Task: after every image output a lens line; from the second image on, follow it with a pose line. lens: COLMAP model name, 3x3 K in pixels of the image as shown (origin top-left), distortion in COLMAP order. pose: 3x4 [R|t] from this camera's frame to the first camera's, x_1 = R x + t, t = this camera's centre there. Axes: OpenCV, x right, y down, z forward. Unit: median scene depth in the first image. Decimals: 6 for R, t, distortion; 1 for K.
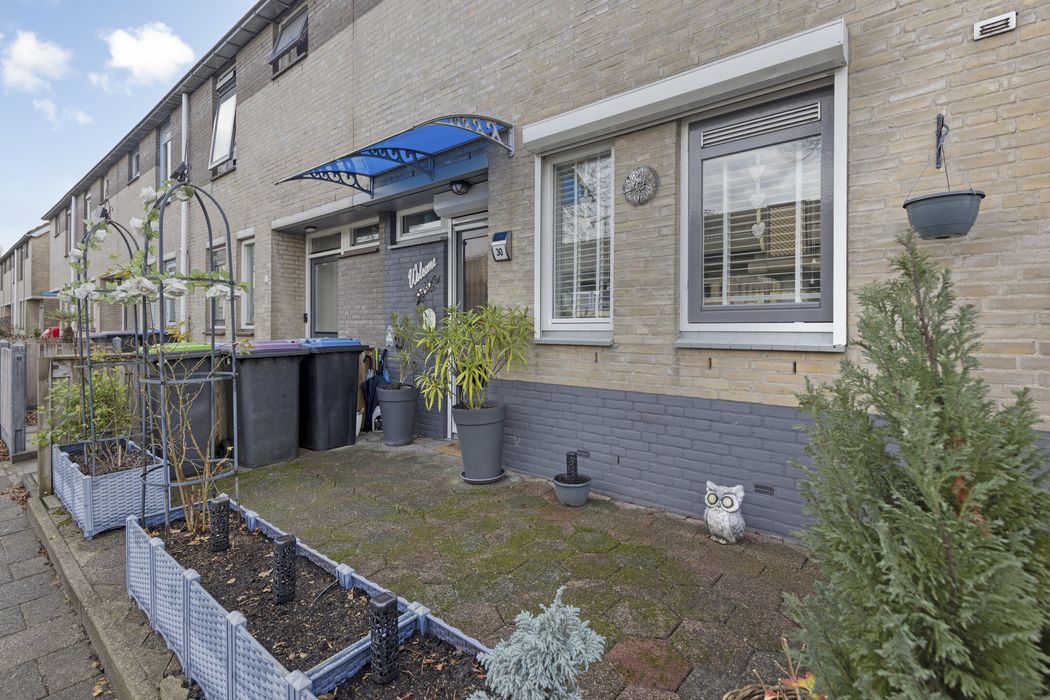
lens RADIAL K [[507.5, 0, 524.5], [0, 507.5, 335.9], [0, 0, 1]] dist [0.000962, 0.000112]
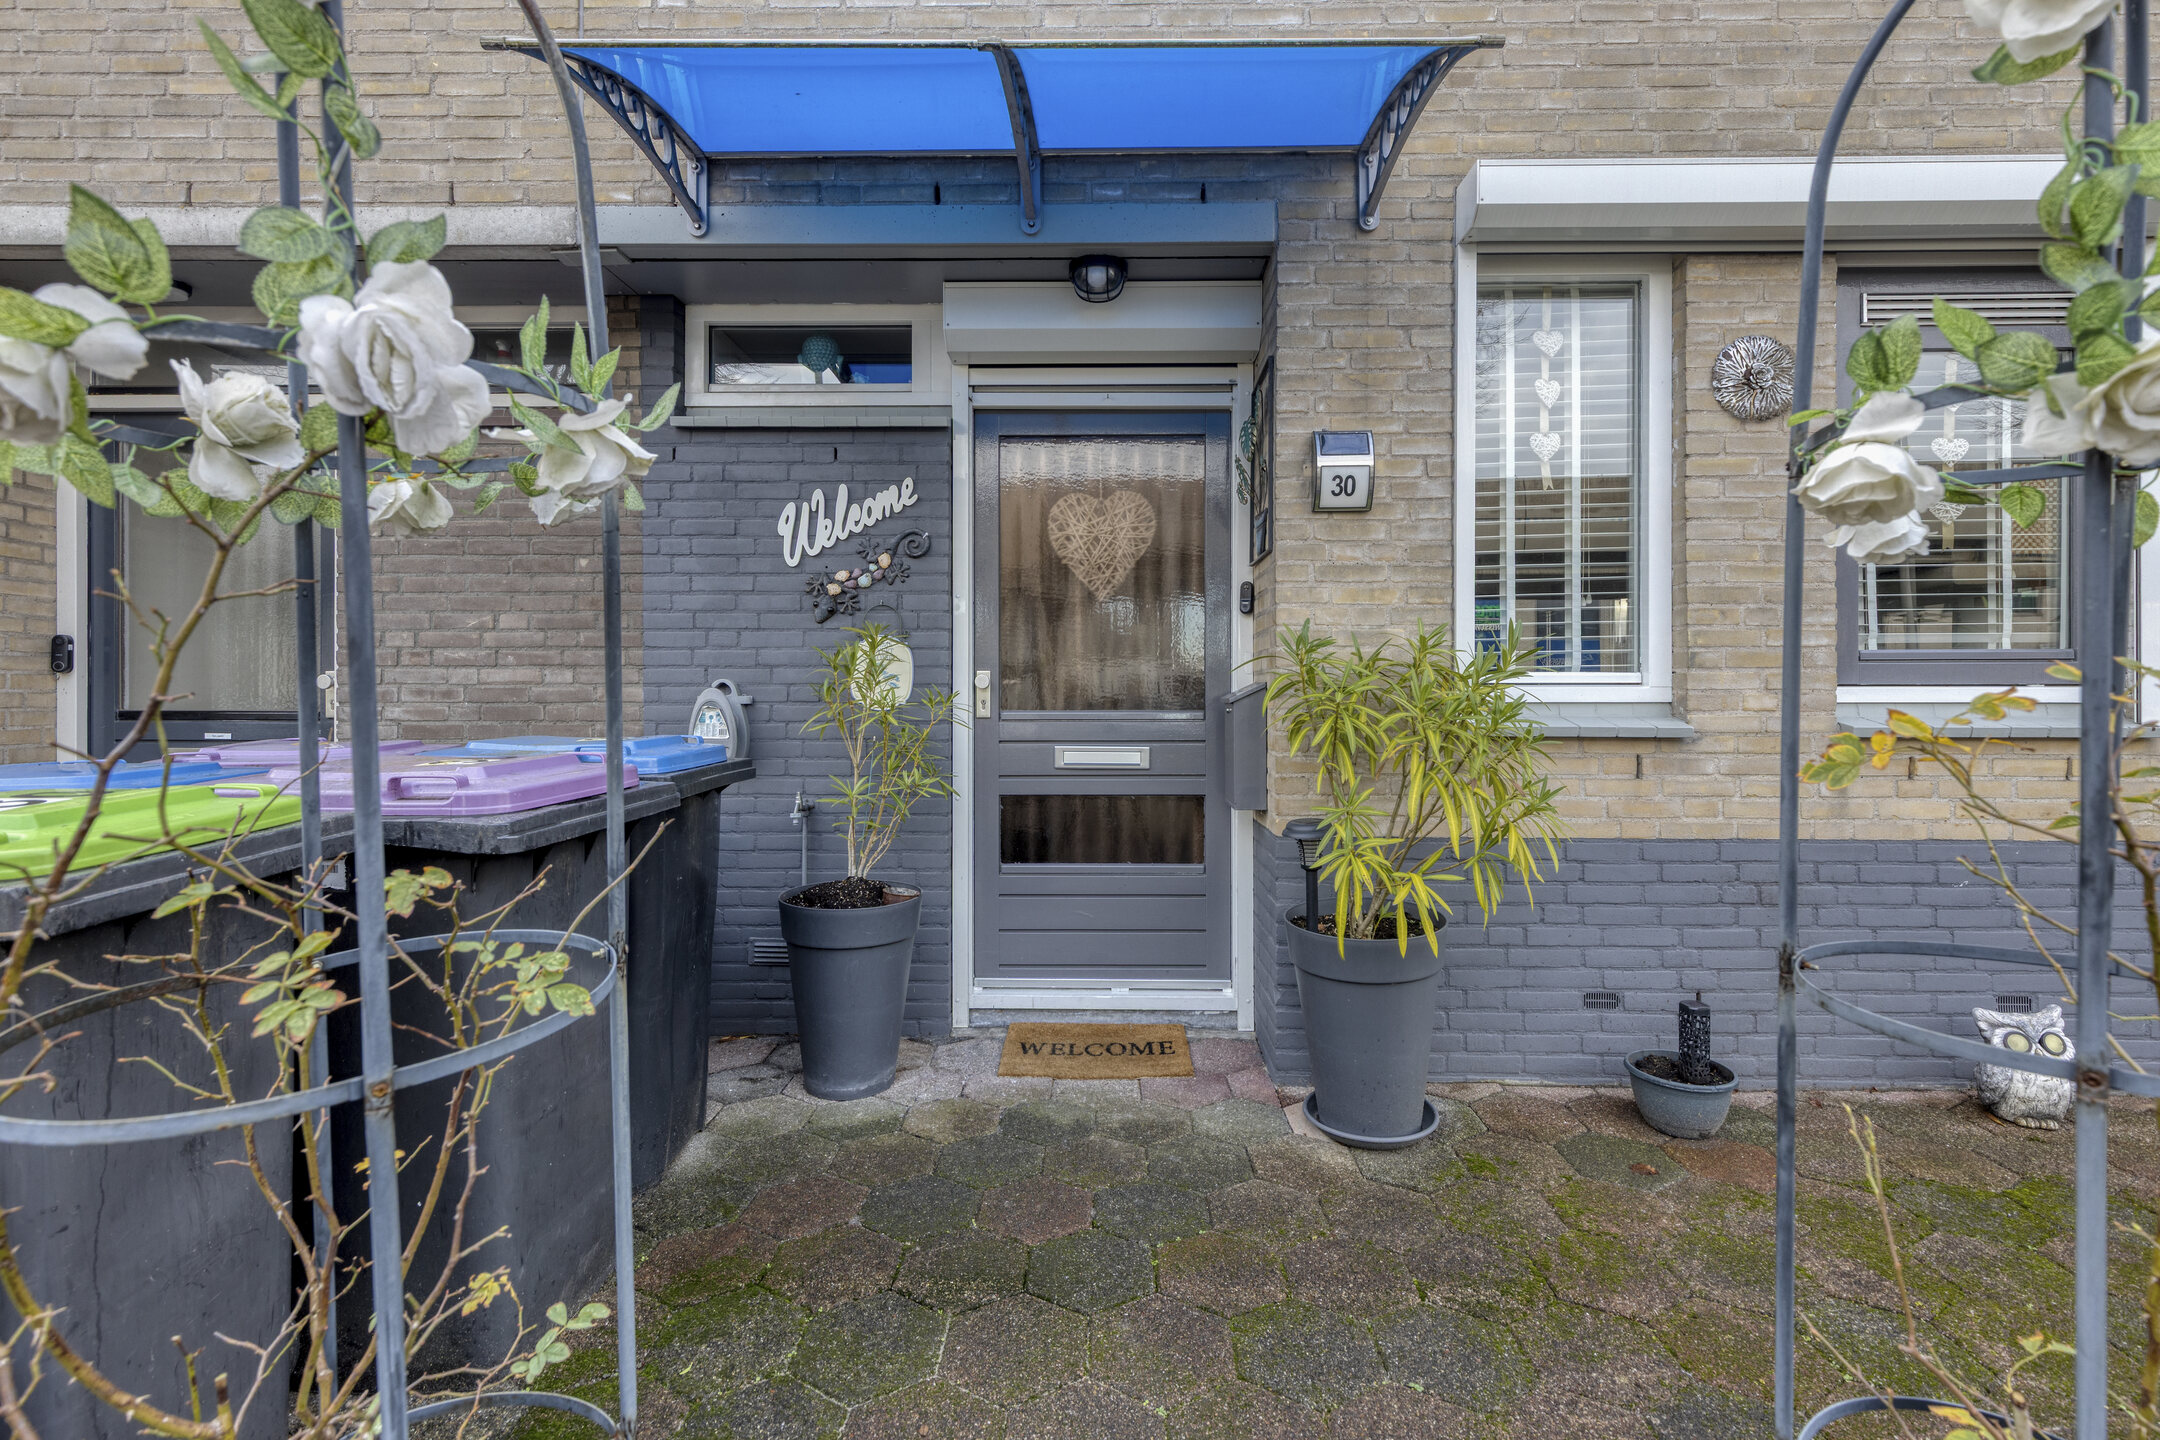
lens RADIAL K [[1019.1, 0, 1155.8], [0, 1019.1, 707.2], [0, 0, 1]] dist [0.001813, 0.000271]
pose [[0.768374, -0.010482, 0.639915, -0.654595], [0.010227, 0.999939, 0.004100, -0.012968], [-0.639919, 0.003394, 0.768435, 0.559968]]
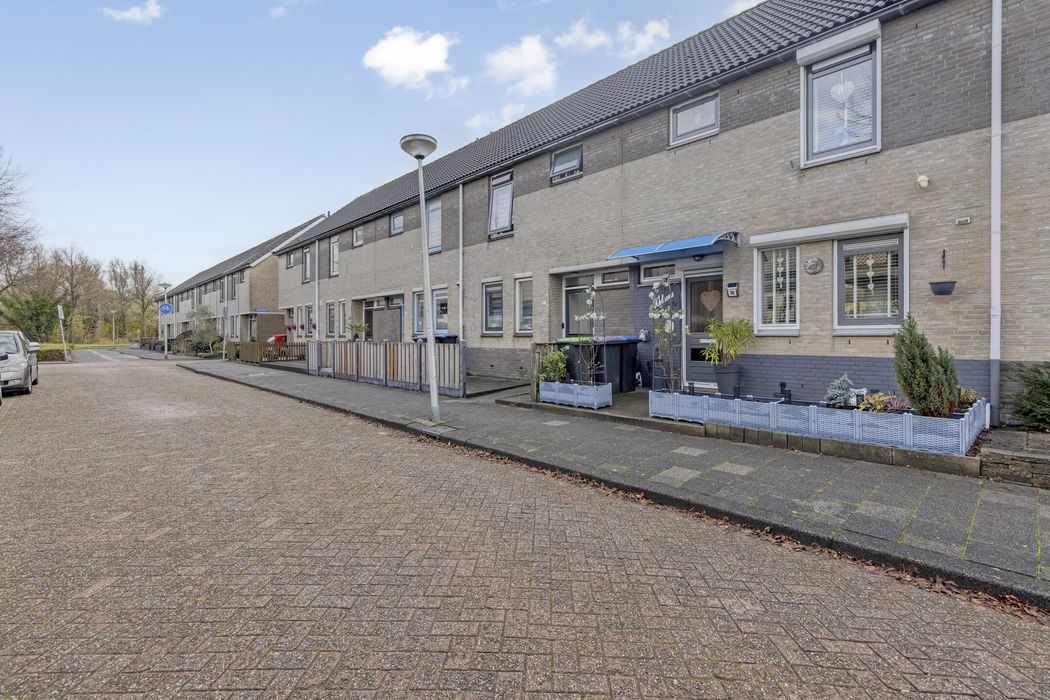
lens RADIAL K [[515.2, 0, 505.6], [0, 515.2, 342.8], [0, 0, 1]] dist [-0.000771, -0.000595]
pose [[0.989317, -0.005572, -0.145672, -0.703291], [0.005238, 0.999983, -0.002678, 0.044041], [0.145685, 0.001887, 0.989329, -1.304527]]
